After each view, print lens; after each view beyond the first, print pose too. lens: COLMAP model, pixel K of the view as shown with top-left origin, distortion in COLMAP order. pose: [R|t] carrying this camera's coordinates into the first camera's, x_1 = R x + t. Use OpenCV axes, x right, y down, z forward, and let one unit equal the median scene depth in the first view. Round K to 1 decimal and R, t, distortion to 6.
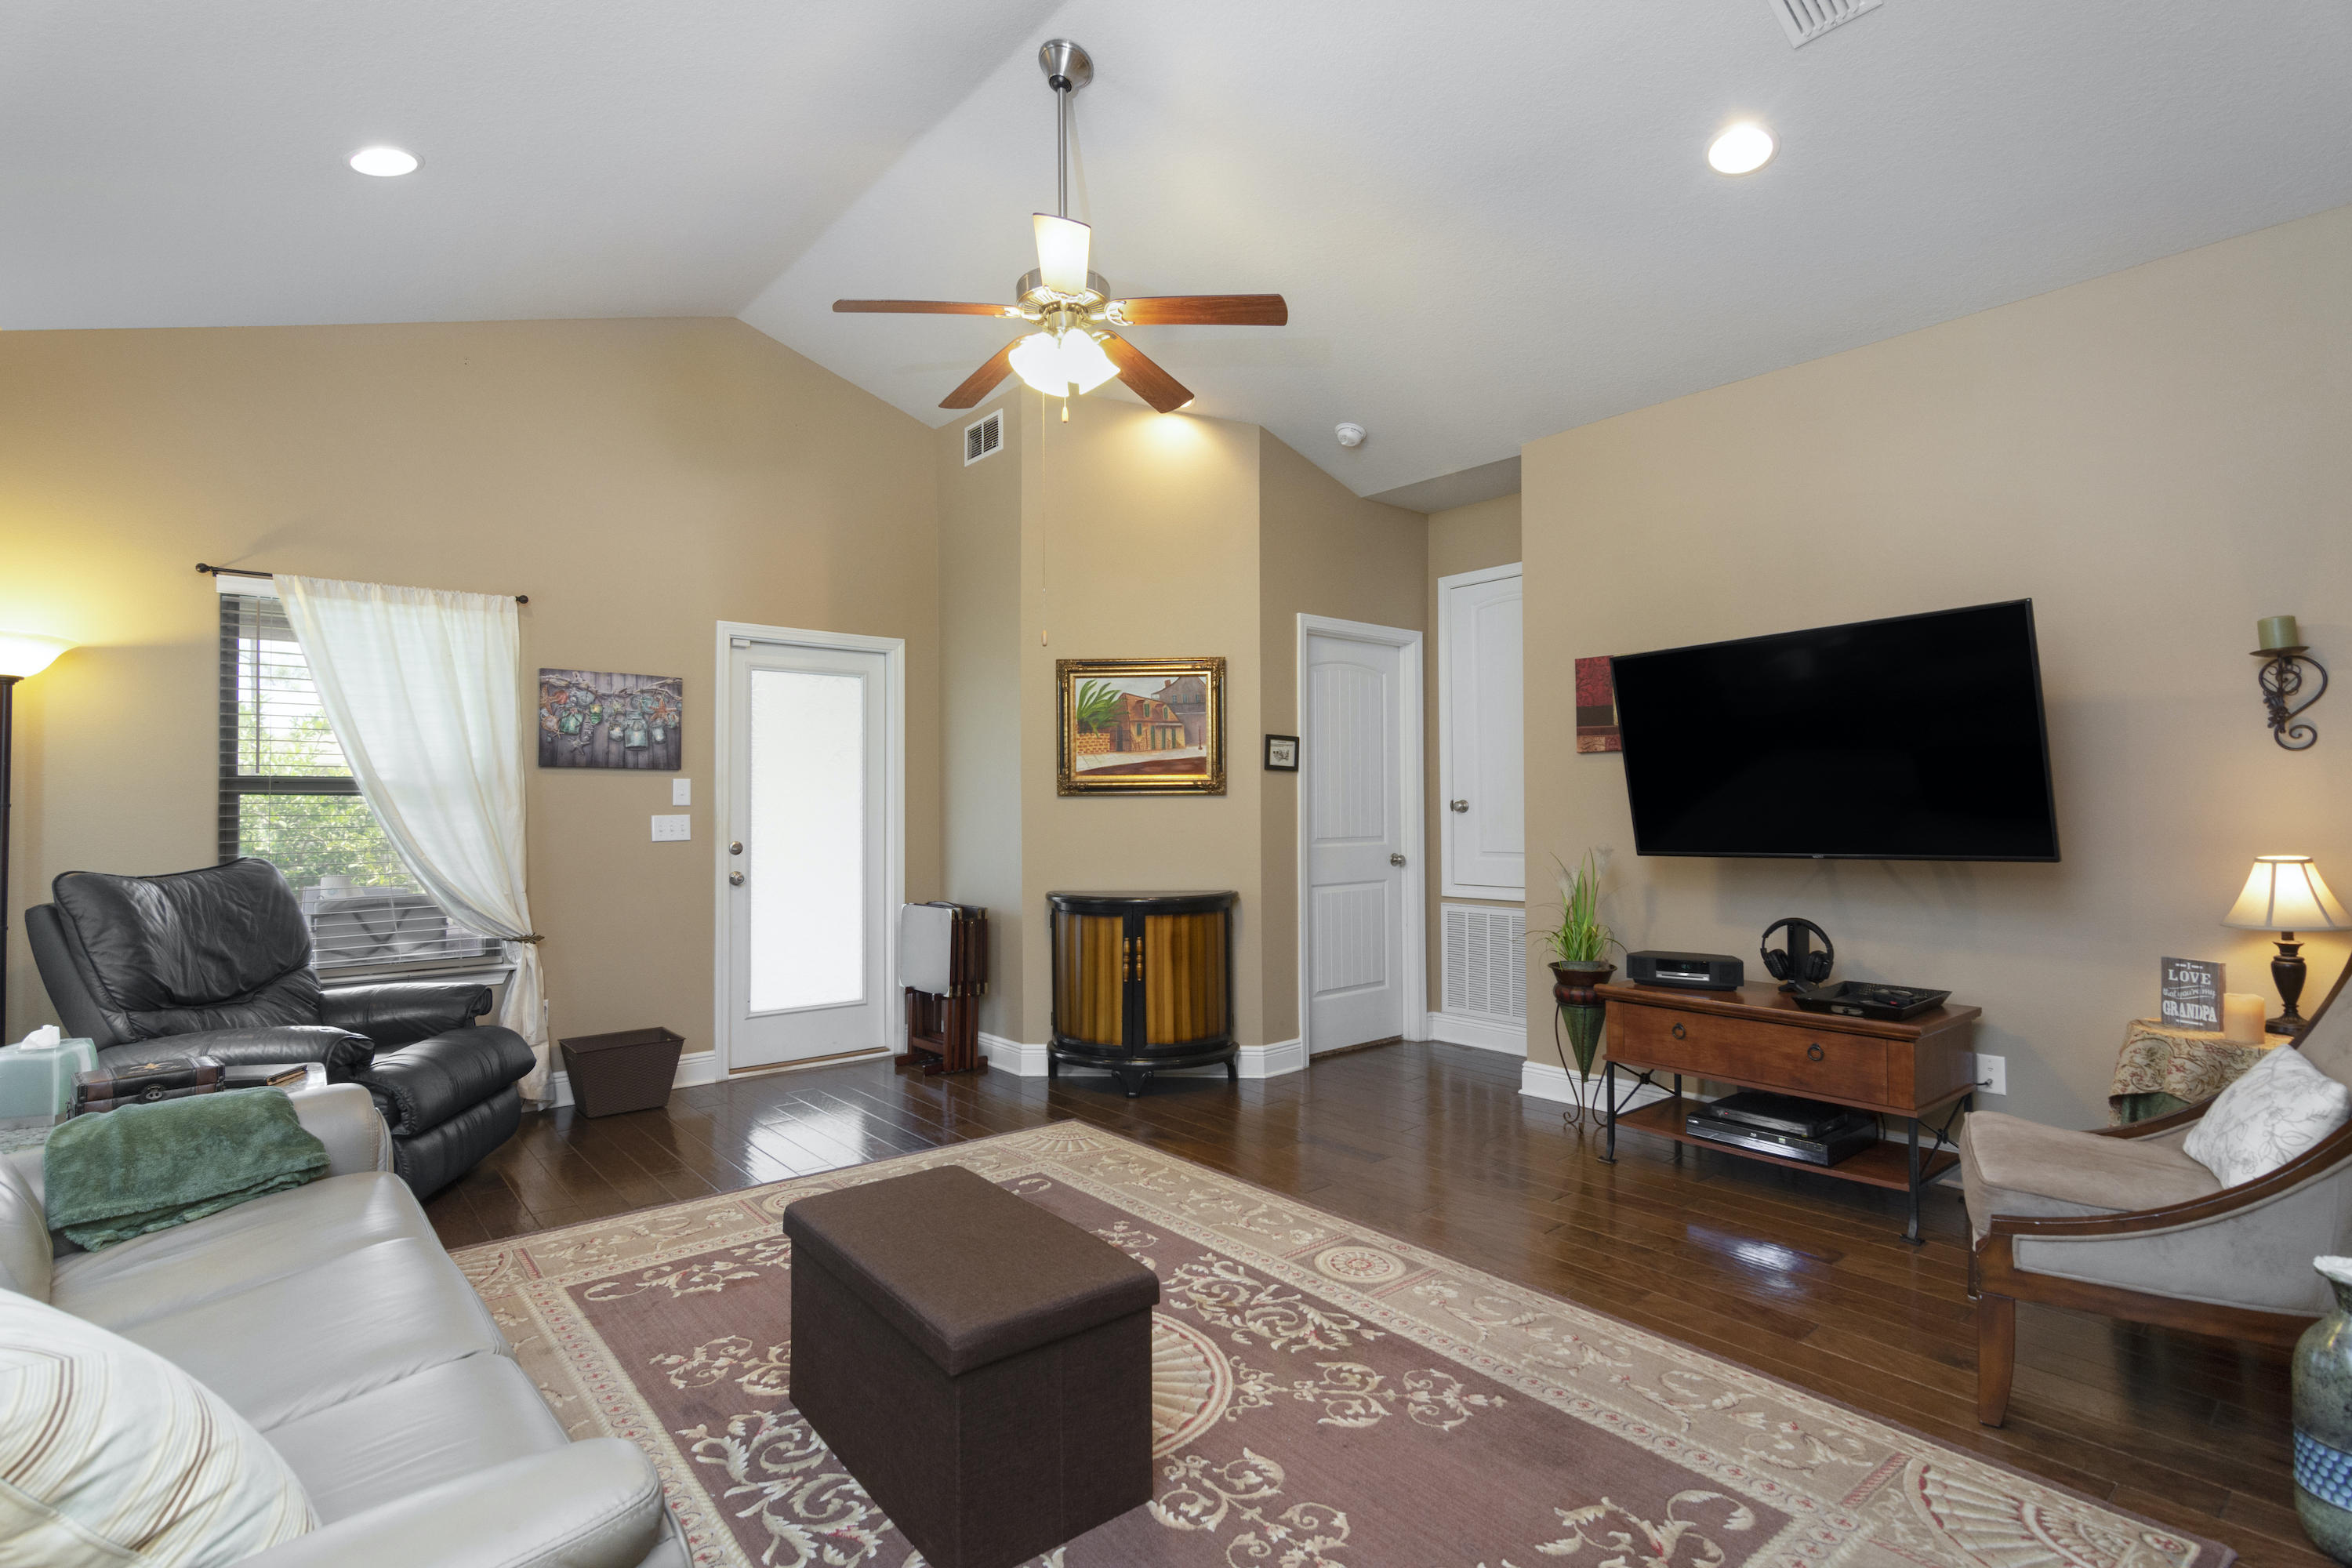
lens RADIAL K [[1125.0, 0, 1169.8], [0, 1125.0, 787.6], [0, 0, 1]] dist [-0.000915, 0.000465]
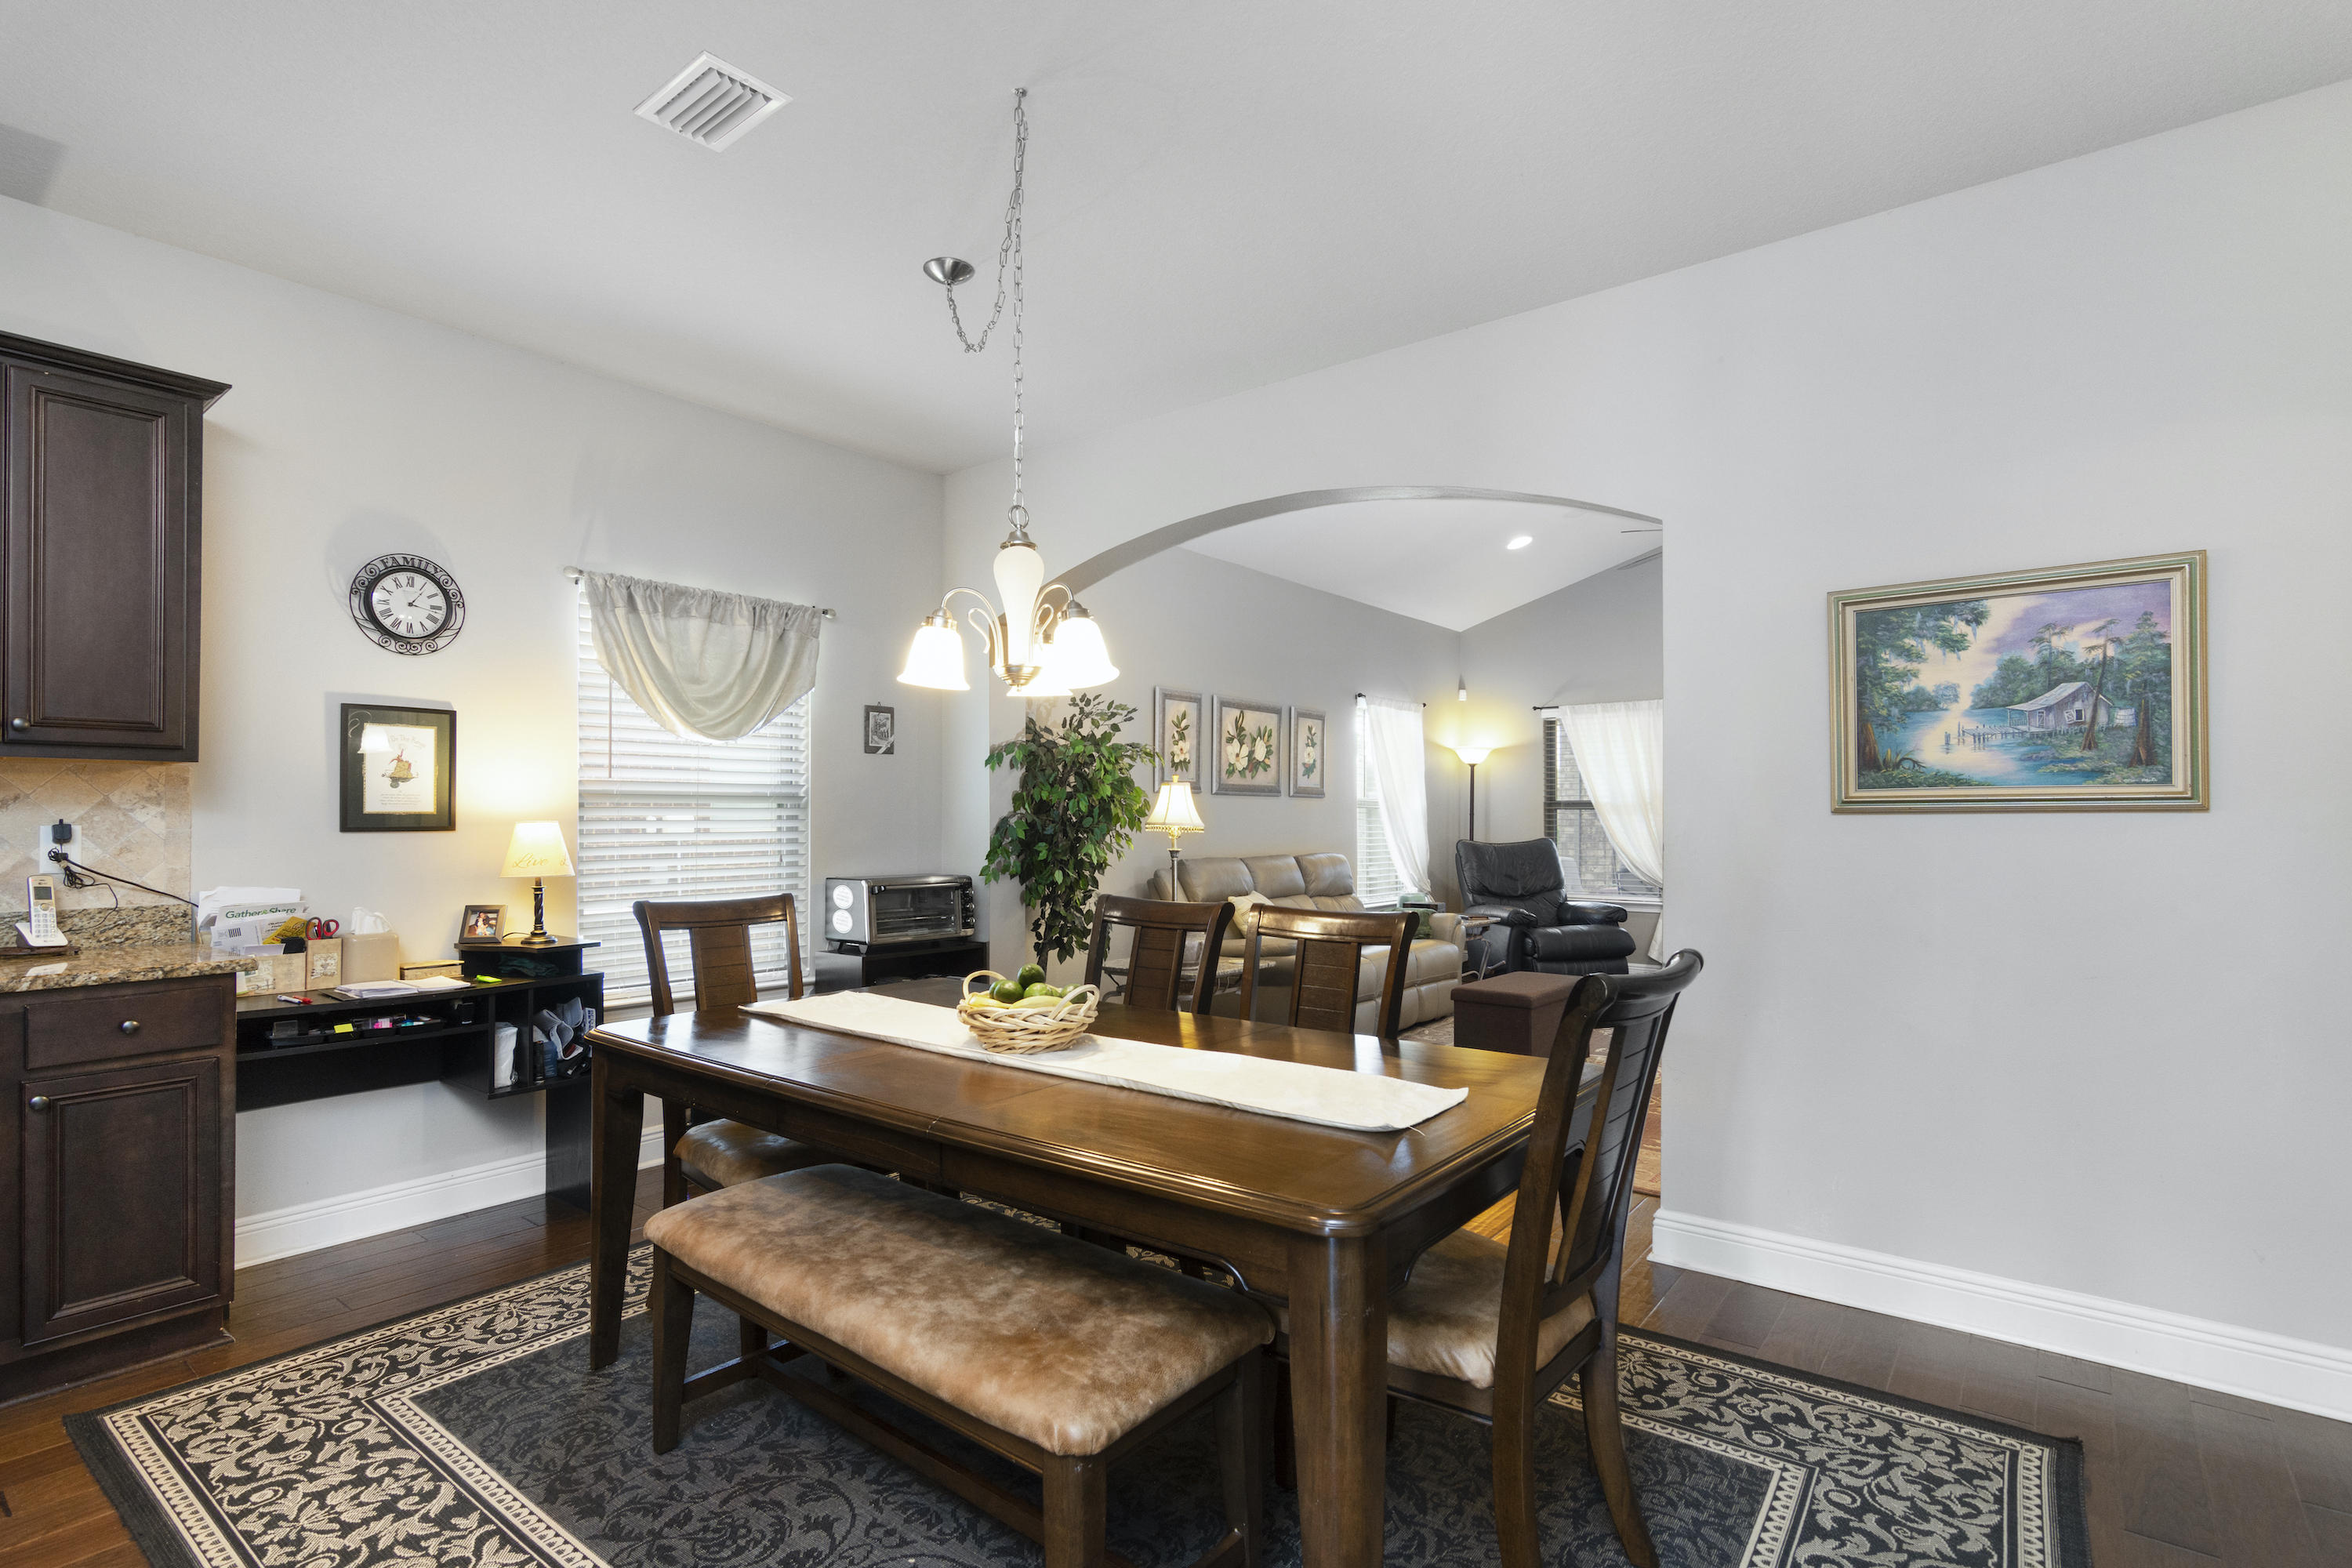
lens RADIAL K [[1130.0, 0, 1166.3], [0, 1130.0, 813.0], [0, 0, 1]] dist [0.002995, 0.000972]
pose [[0.198878, 0.001505, -0.980023, 1.059918], [0.013905, 0.999894, 0.004358, -0.006420], [0.979926, -0.014494, 0.198836, -0.148929]]
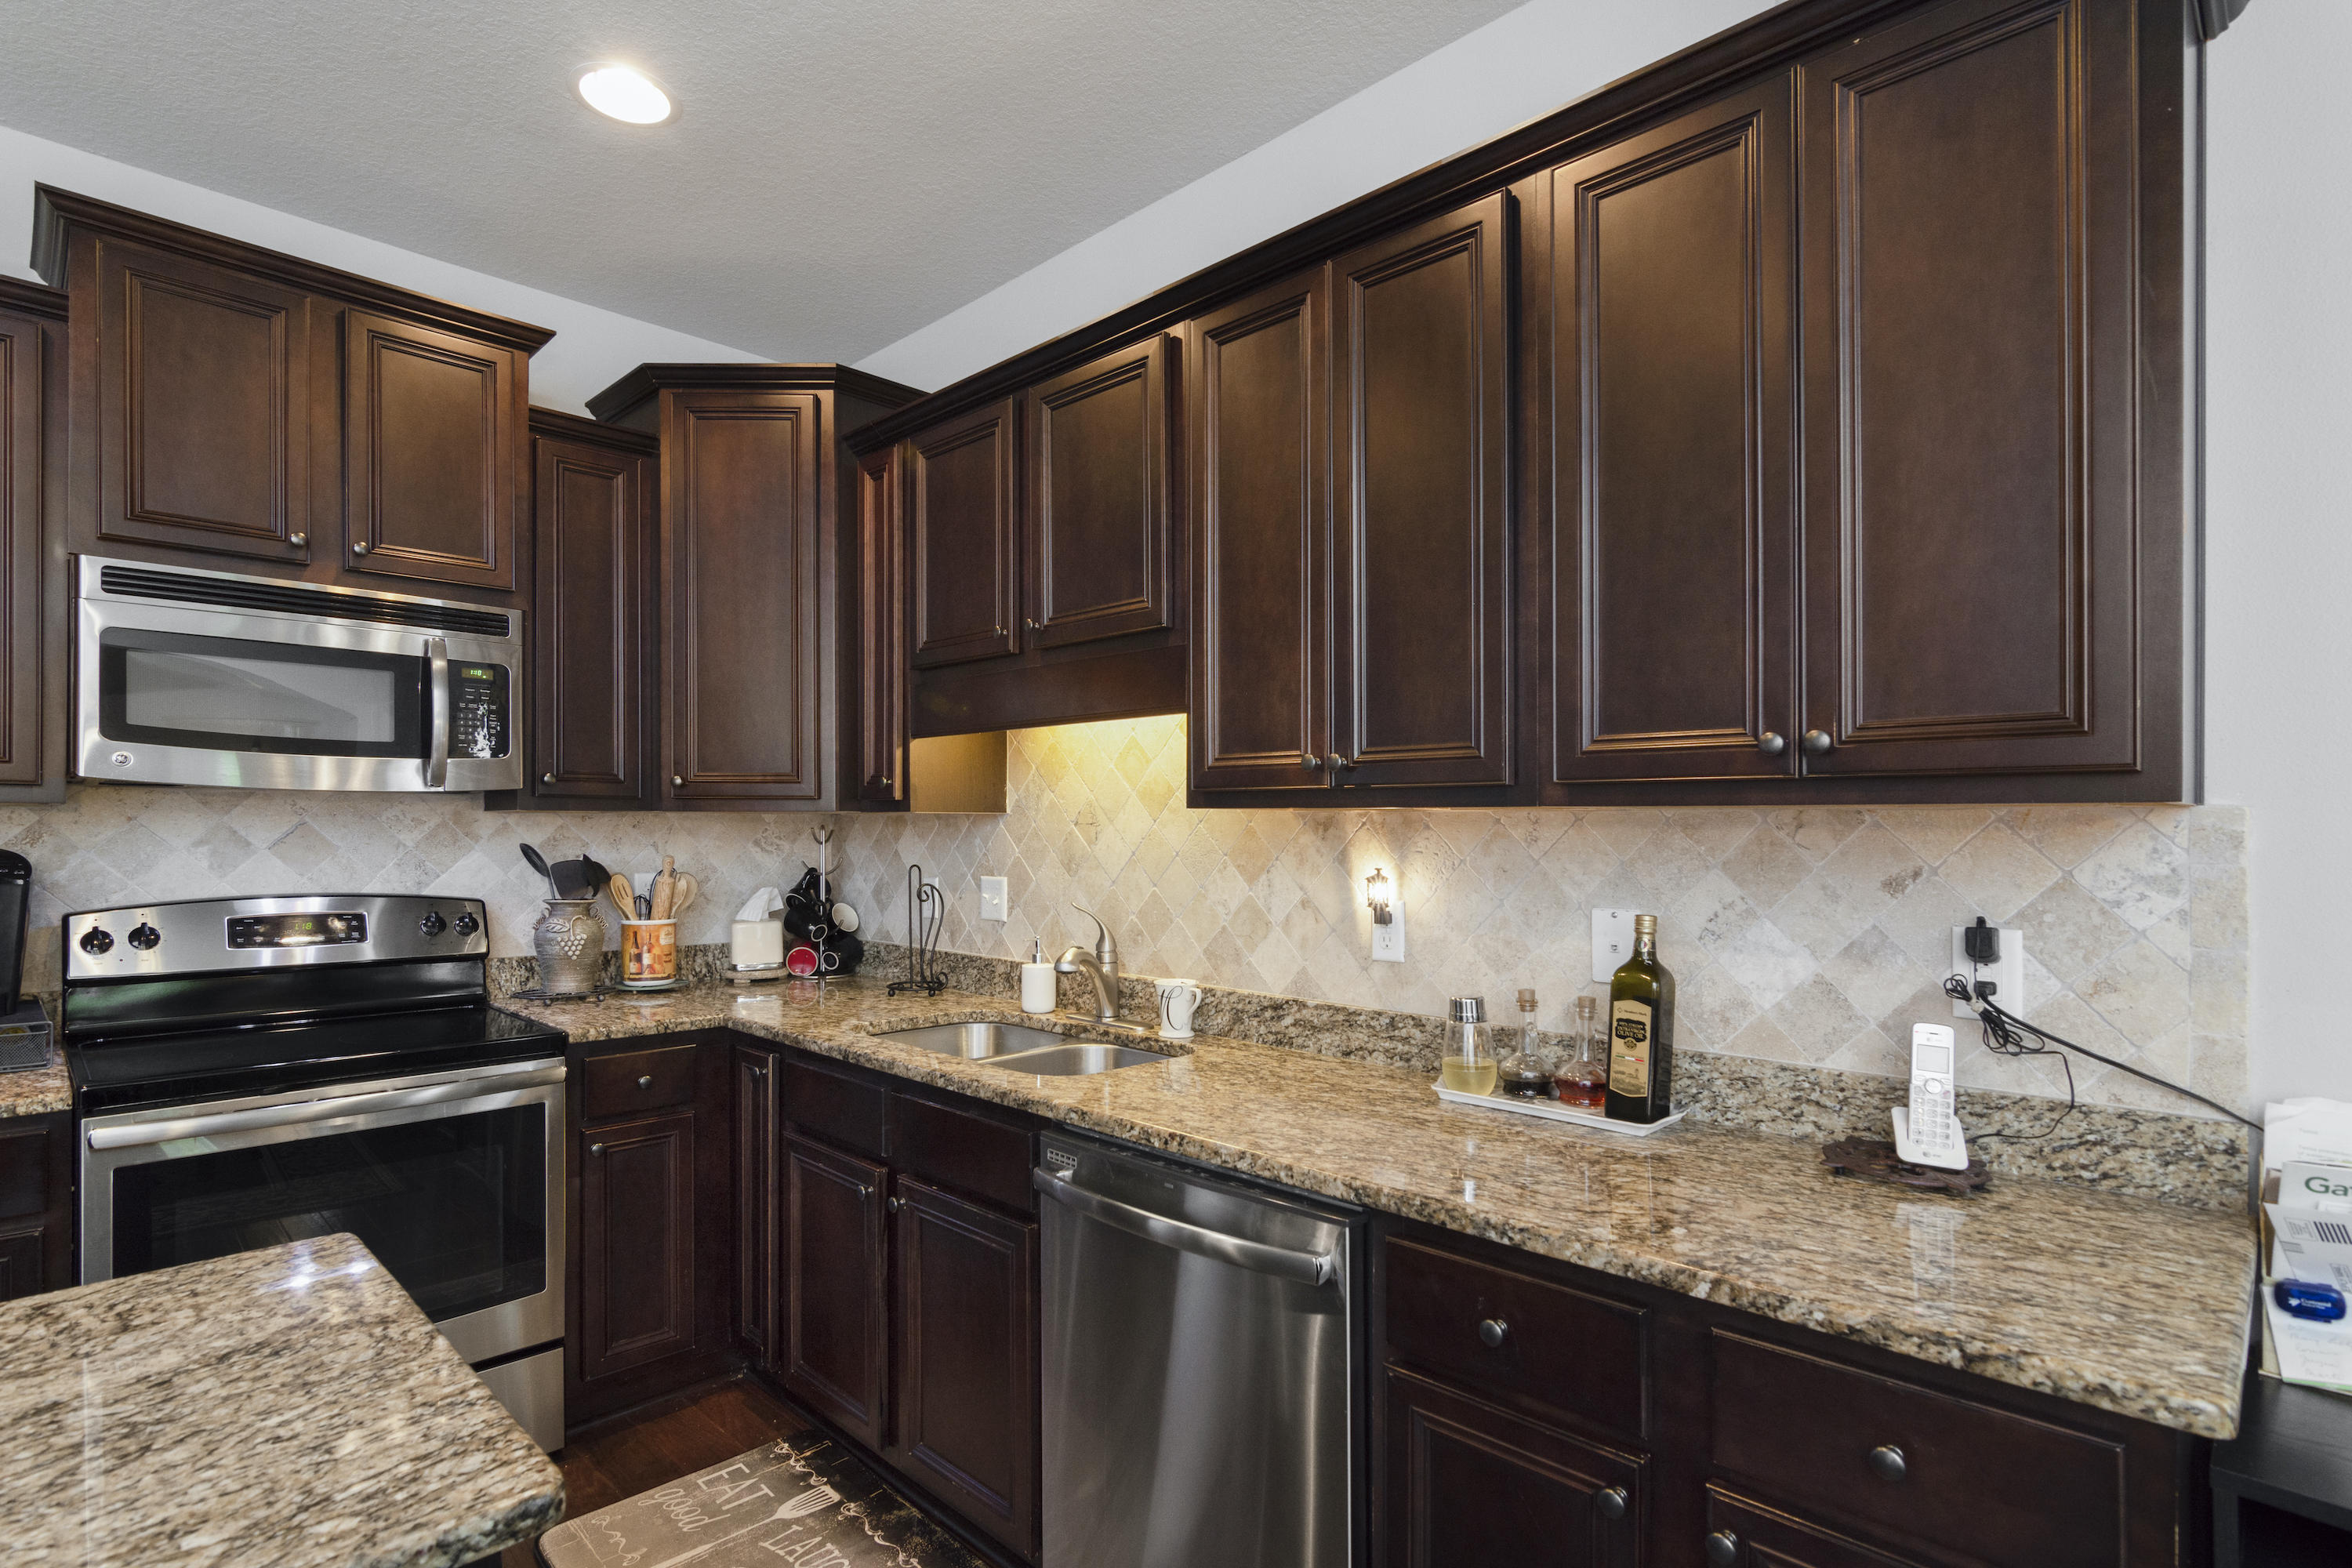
lens RADIAL K [[1146.2, 0, 1166.7], [0, 1146.2, 825.9], [0, 0, 1]] dist [-0.000813, 0.000551]
pose [[-0.995449, 0.001917, -0.095281, 0.582202], [0.003368, 0.999881, -0.015072, -0.030943], [0.095241, -0.015324, -0.995336, -0.319795]]
